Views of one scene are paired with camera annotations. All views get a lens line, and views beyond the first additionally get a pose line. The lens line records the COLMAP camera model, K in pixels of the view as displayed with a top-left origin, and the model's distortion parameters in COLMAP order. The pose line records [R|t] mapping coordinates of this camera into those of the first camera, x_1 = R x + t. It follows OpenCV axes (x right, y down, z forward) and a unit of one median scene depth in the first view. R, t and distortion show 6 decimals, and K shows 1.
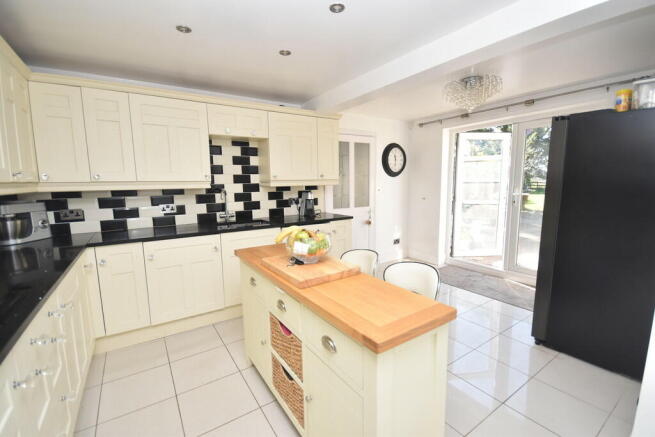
lens RADIAL K [[289.3, 0, 327.0], [0, 289.3, 219.2], [0, 0, 1]] dist [0.002319, -0.012309]
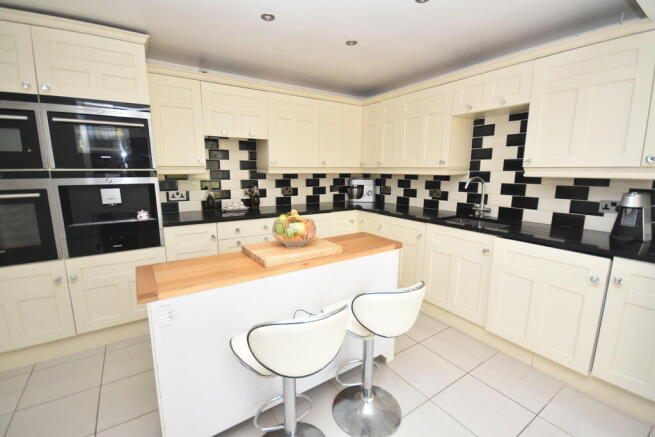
lens RADIAL K [[289.3, 0, 327.0], [0, 289.3, 219.2], [0, 0, 1]] dist [0.002319, -0.012309]
pose [[-0.004560, 0.184447, -0.982832, 0.536329], [-0.131220, 0.974233, 0.183442, -0.089775], [0.991343, 0.129804, 0.019761, 0.624221]]
